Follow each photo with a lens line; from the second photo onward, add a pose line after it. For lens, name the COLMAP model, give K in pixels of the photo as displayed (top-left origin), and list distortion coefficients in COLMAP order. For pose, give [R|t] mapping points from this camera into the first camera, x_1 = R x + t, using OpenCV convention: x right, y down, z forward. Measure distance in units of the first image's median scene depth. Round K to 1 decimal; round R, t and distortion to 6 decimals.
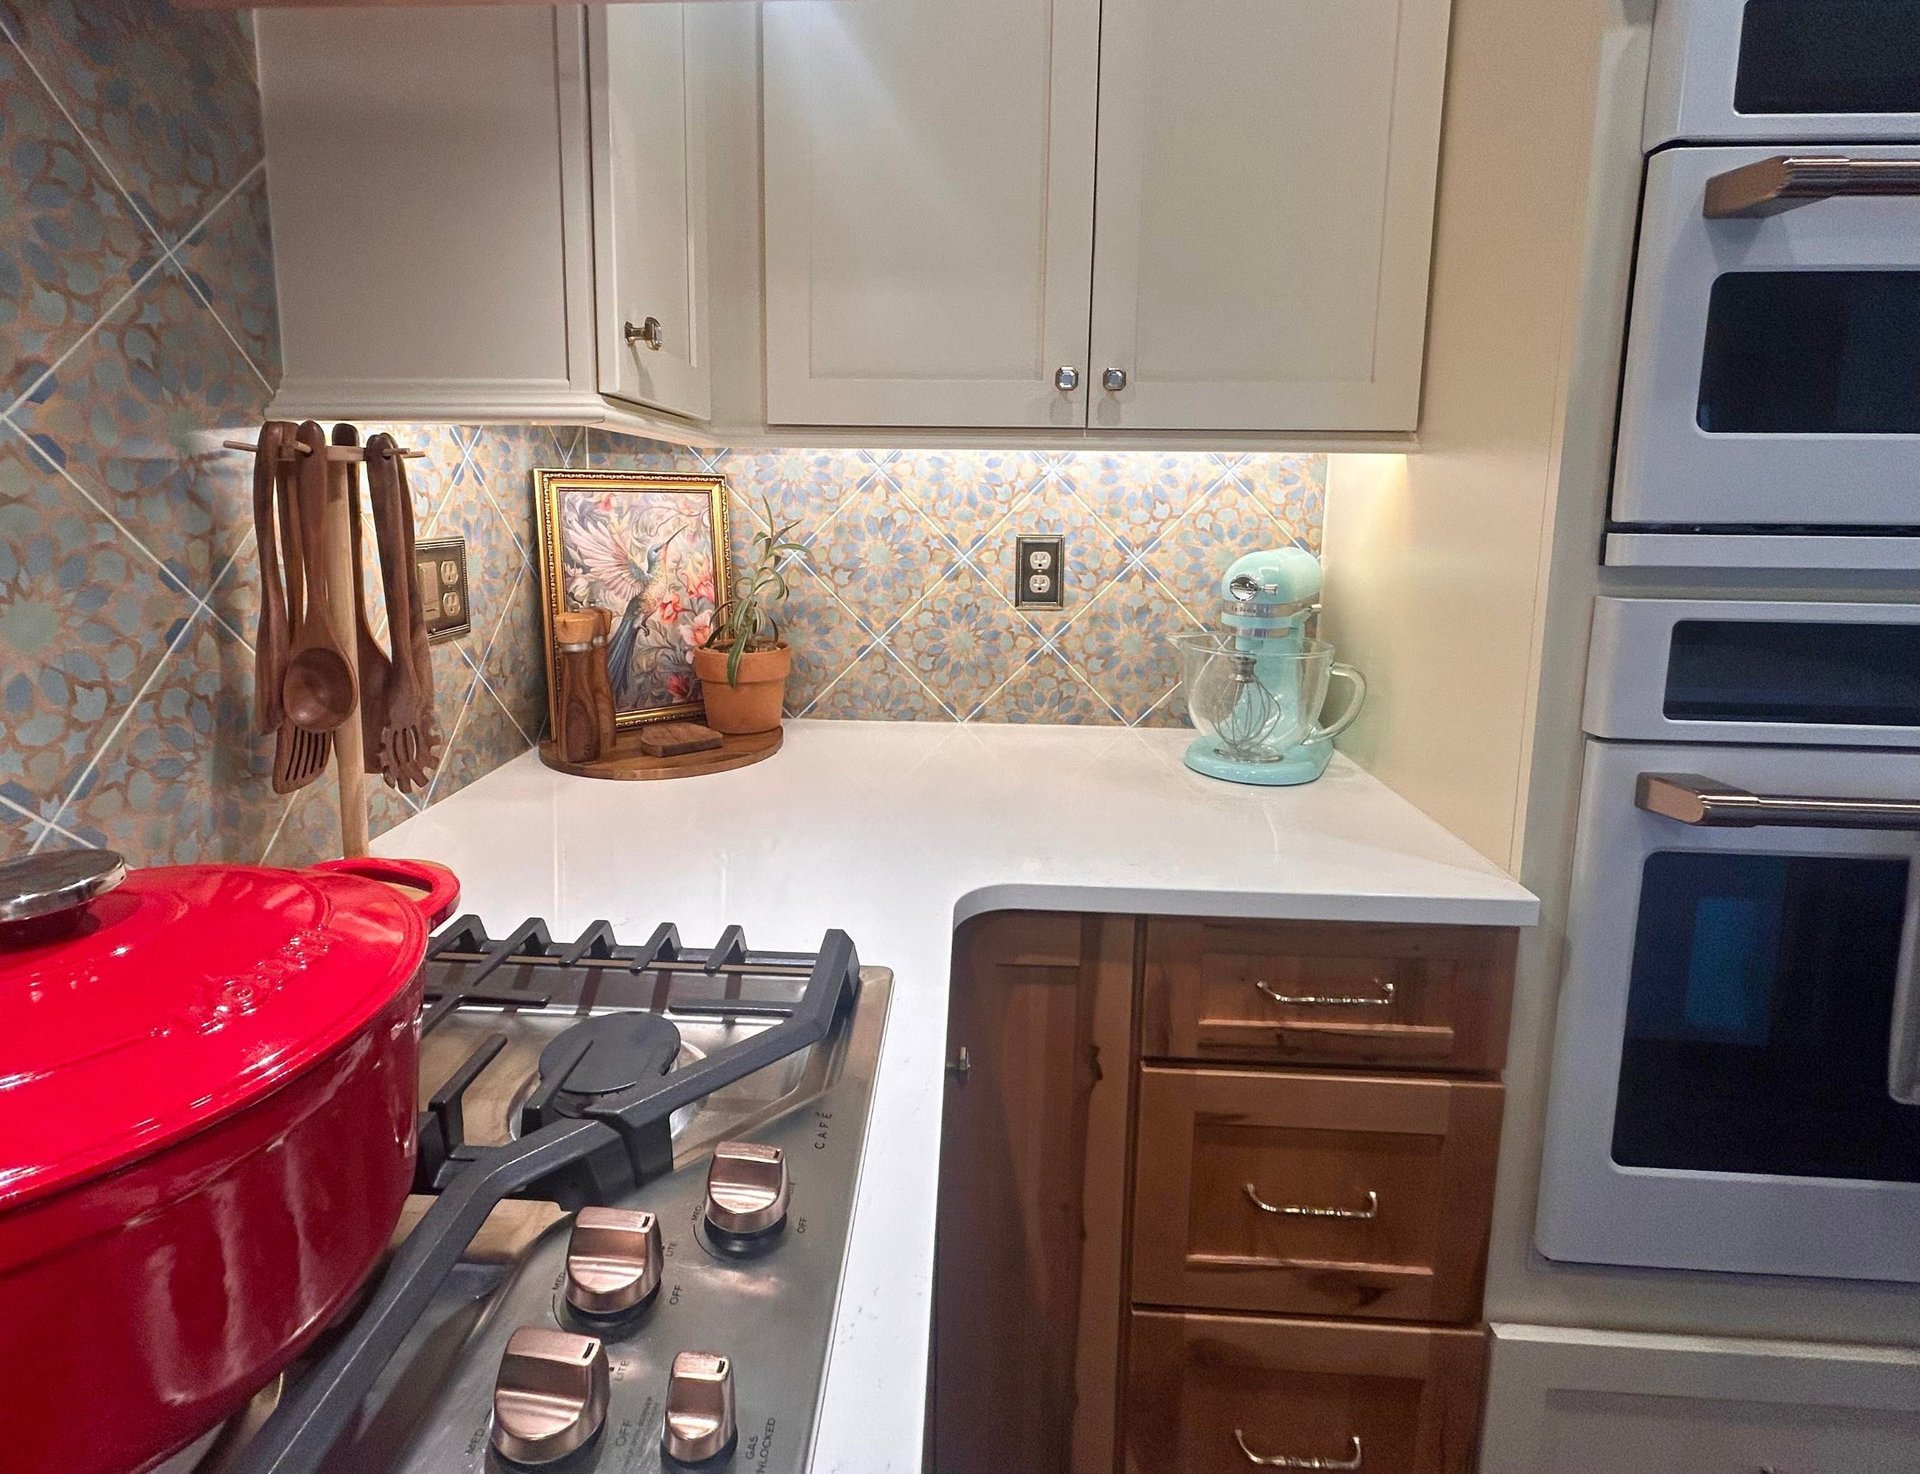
lens RADIAL K [[910.1, 0, 927.5], [0, 910.1, 619.8], [0, 0, 1]] dist [0.000348, -0.000991]
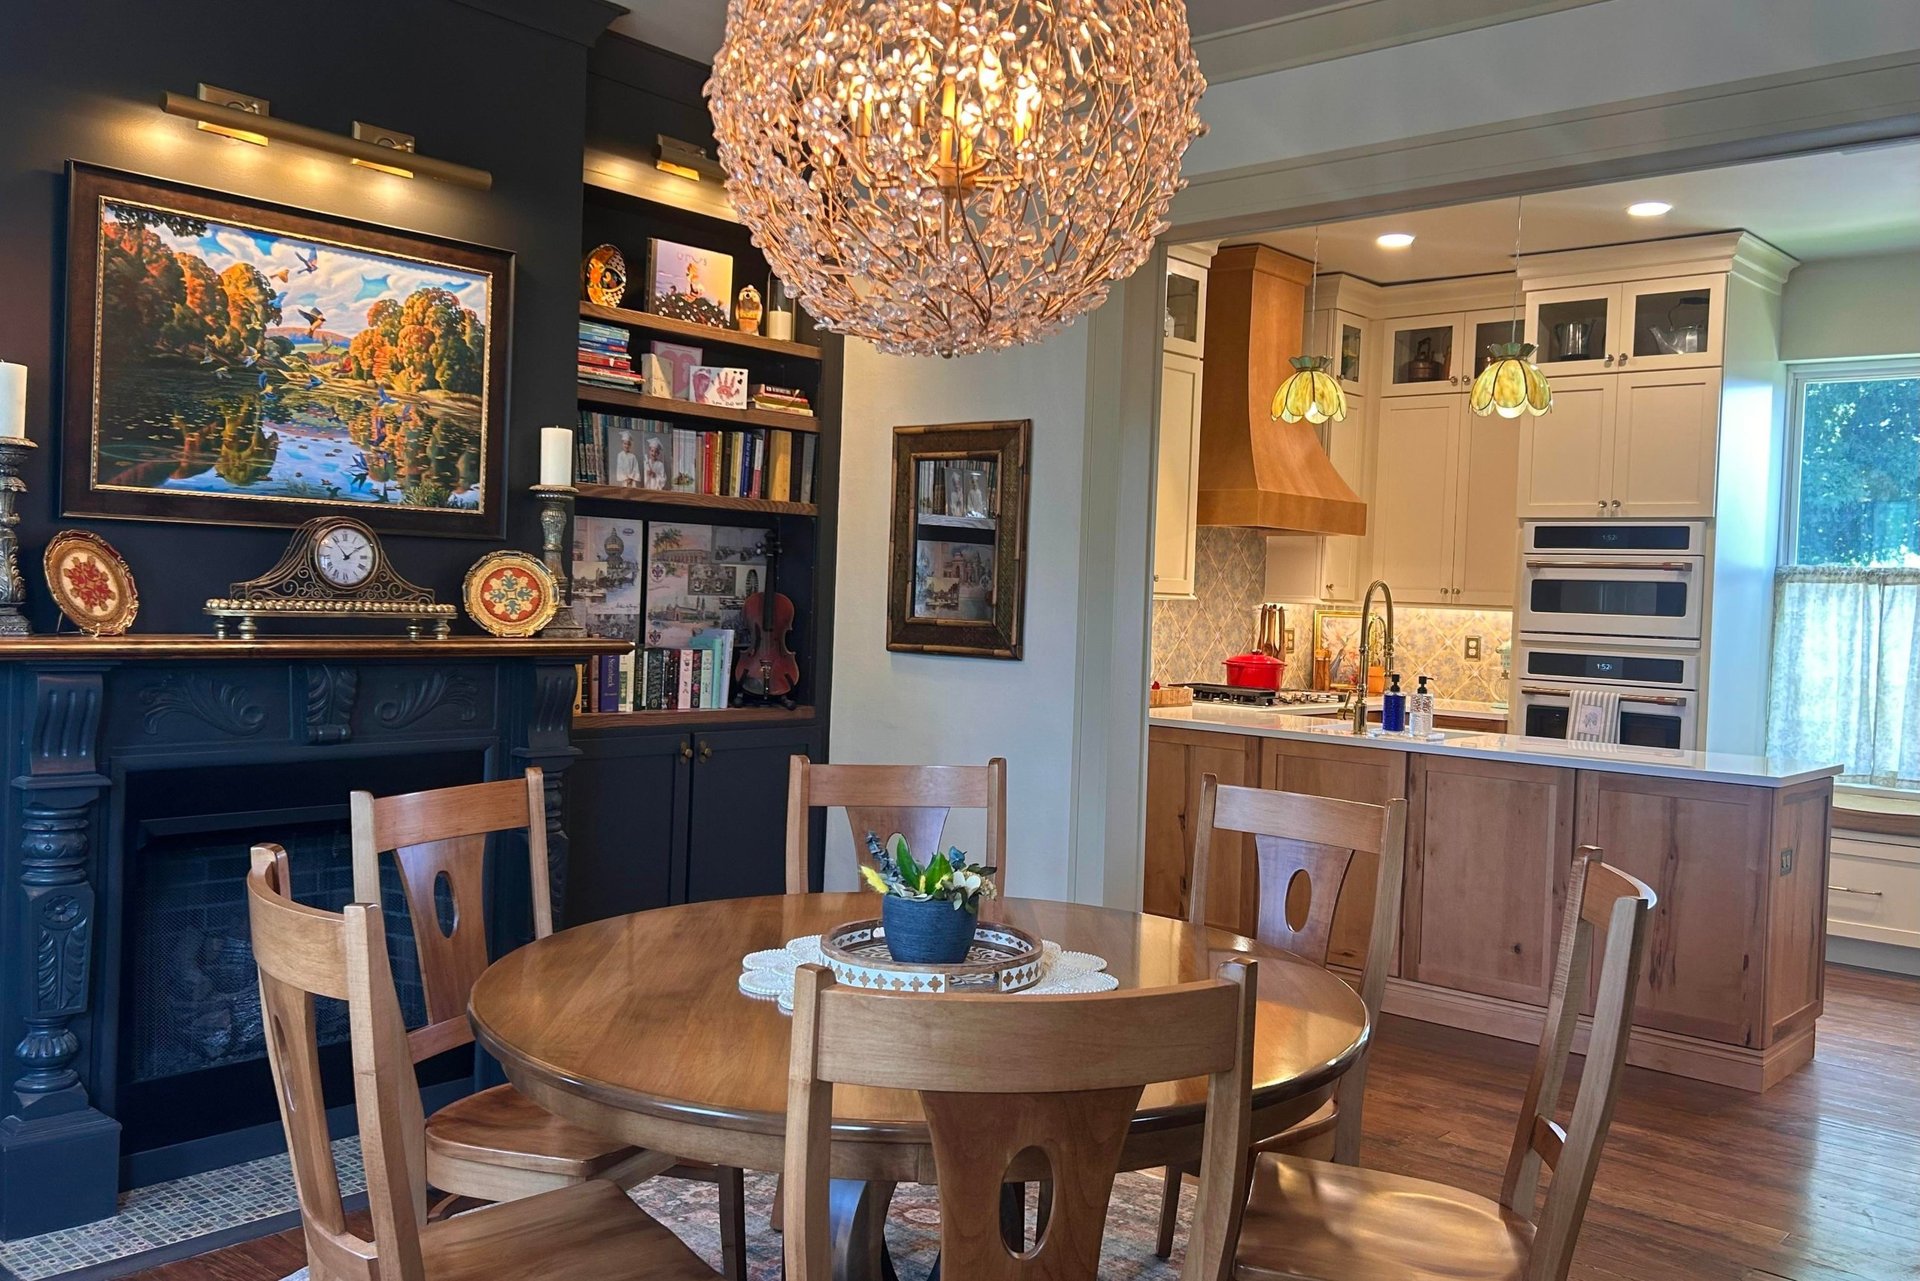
lens RADIAL K [[1583.5, 0, 972.4], [0, 1583.5, 641.8], [0, 0, 1]] dist [0.013991, -0.030081]
pose [[0.771947, 0.036378, -0.634646, 2.744943], [-0.110346, 0.990873, -0.077422, 0.648908], [0.626037, 0.129797, 0.768915, -5.100264]]
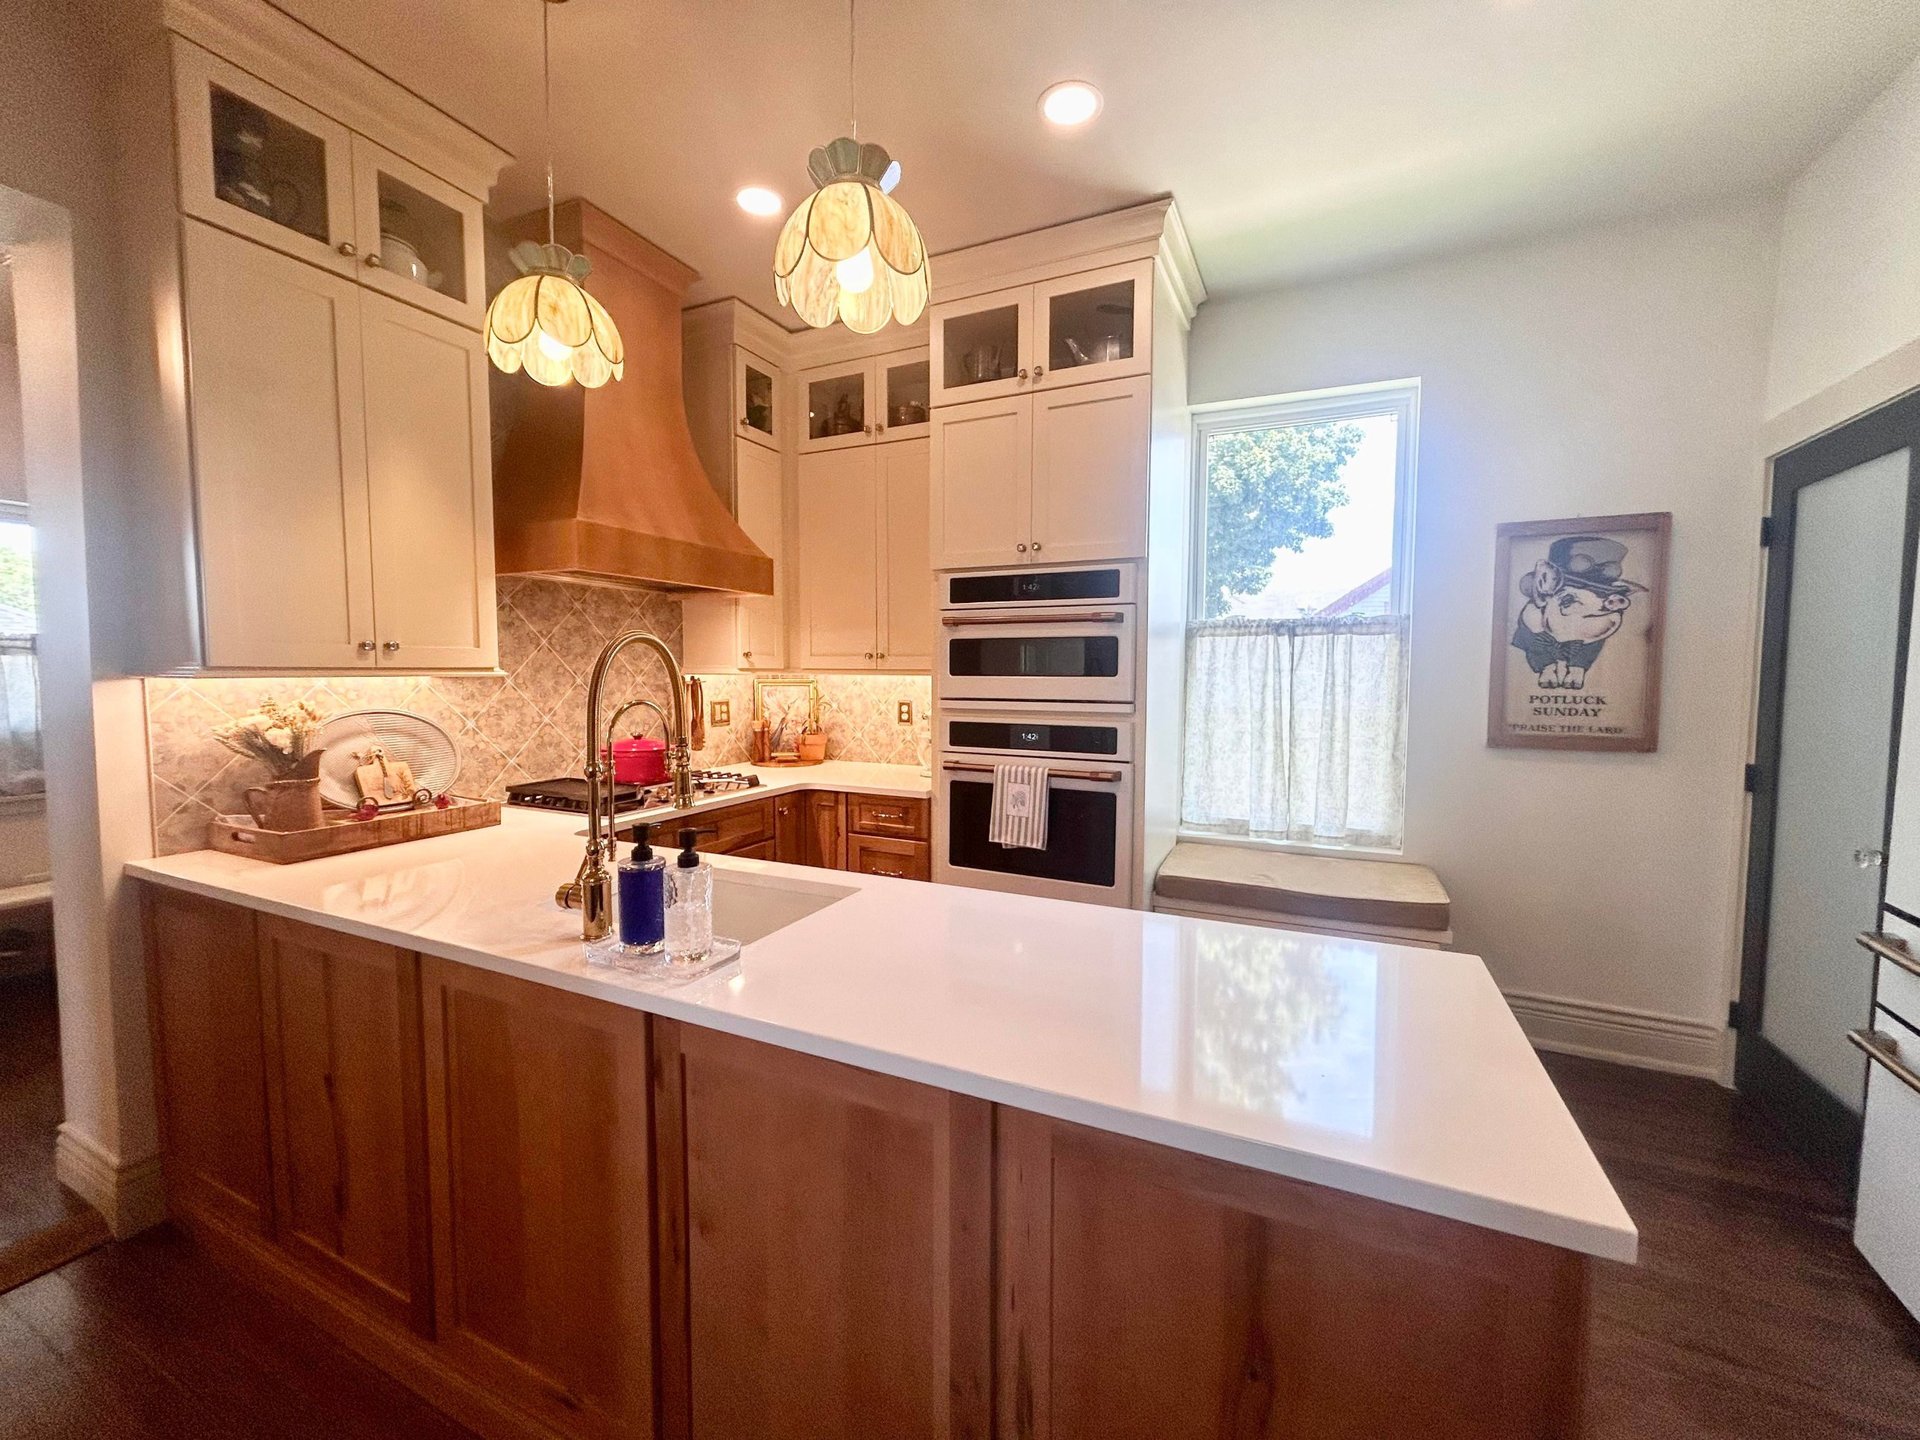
lens RADIAL K [[768.7, 0, 959.1], [0, 768.7, 716.9], [0, 0, 1]] dist [-0.004245, 0.001043]
pose [[0.925961, 0.014973, -0.377322, 1.581531], [-0.042468, 0.997004, -0.064655, 0.148641], [0.375223, 0.075892, 0.923823, -1.589176]]
